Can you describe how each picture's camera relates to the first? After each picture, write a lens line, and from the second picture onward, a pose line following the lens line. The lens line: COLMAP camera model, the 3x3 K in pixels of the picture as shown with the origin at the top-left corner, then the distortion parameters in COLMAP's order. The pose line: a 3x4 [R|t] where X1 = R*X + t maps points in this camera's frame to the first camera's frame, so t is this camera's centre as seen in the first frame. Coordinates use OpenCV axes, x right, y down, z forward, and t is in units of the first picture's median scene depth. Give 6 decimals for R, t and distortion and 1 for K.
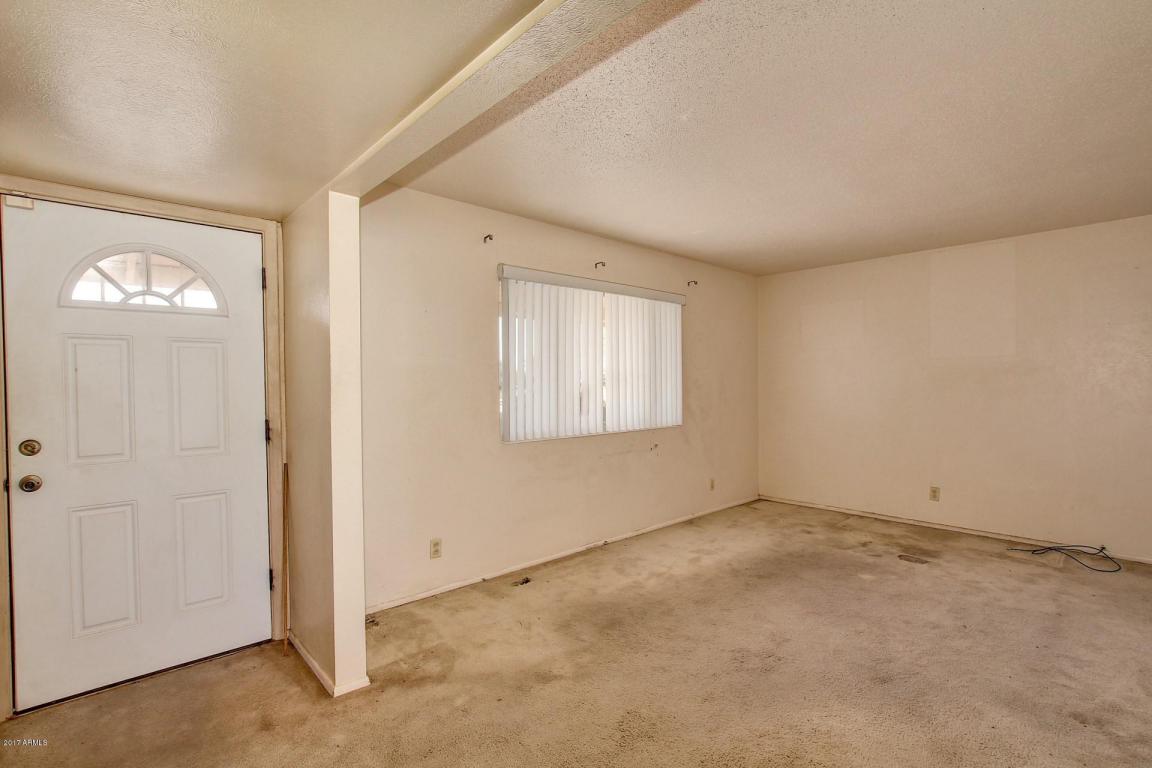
lens RADIAL K [[543.9, 0, 578.9], [0, 543.9, 384.2], [0, 0, 1]] dist [-0.023148, 0.001043]
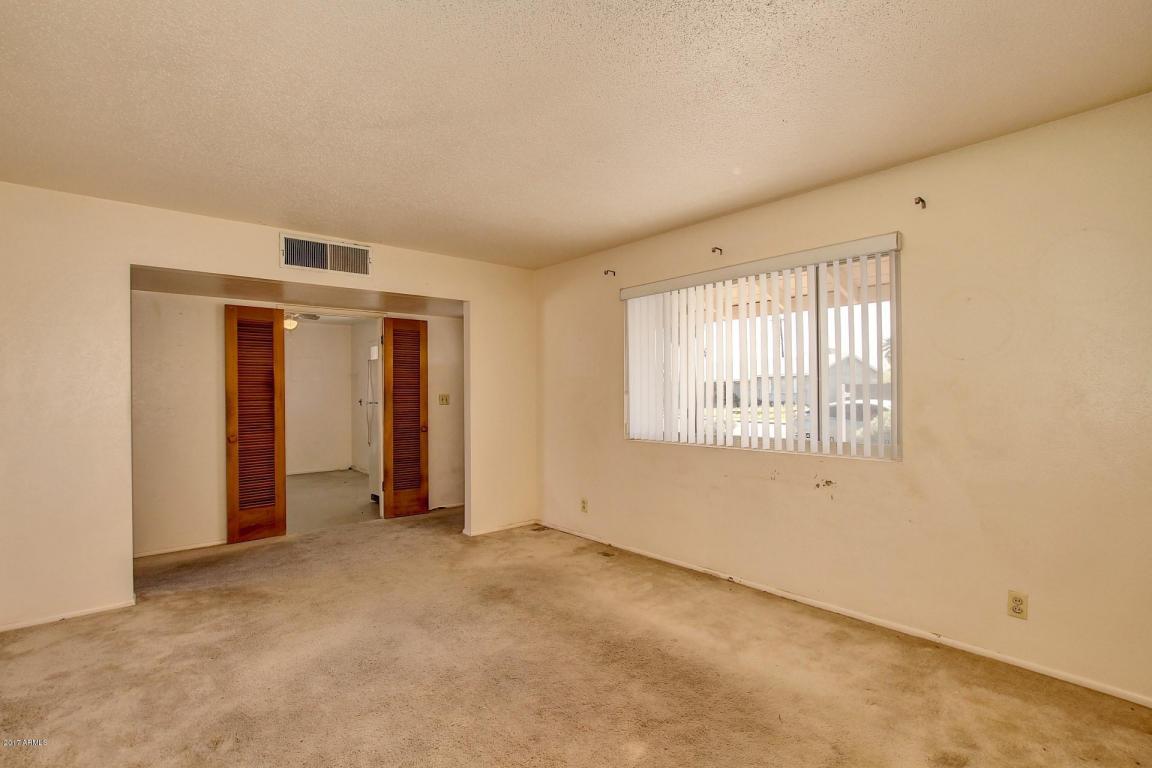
lens RADIAL K [[543.9, 0, 576.2], [0, 543.9, 387.6], [0, 0, 1]] dist [-0.023148, 0.001043]
pose [[-0.033498, 0.007824, -0.999408, 0.927591], [0.011015, 0.999912, 0.007459, -0.013167], [0.999378, -0.010759, -0.033582, 0.824046]]
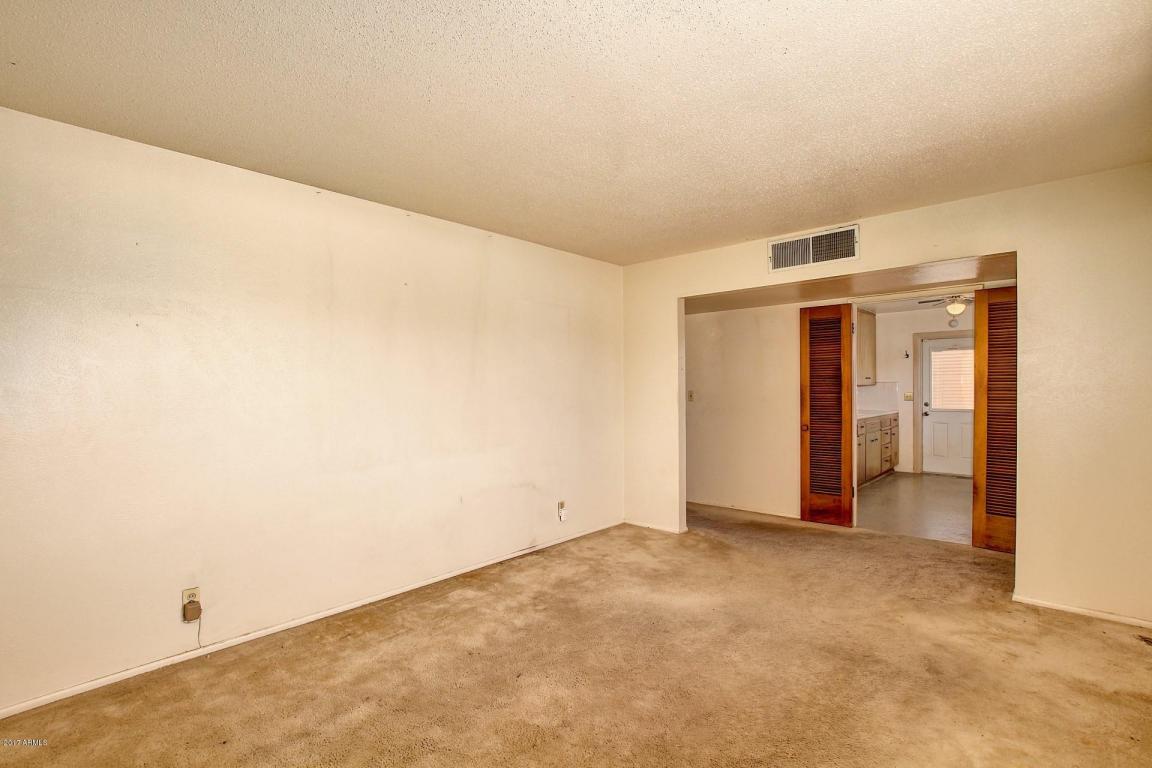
lens RADIAL K [[543.9, 0, 577.5], [0, 543.9, 388.6], [0, 0, 1]] dist [-0.023148, 0.001043]
pose [[-0.996933, 0.020479, -0.075531, 0.467254], [0.020271, 0.999788, 0.003525, -0.011372], [0.075587, 0.001983, -0.997137, 1.273237]]
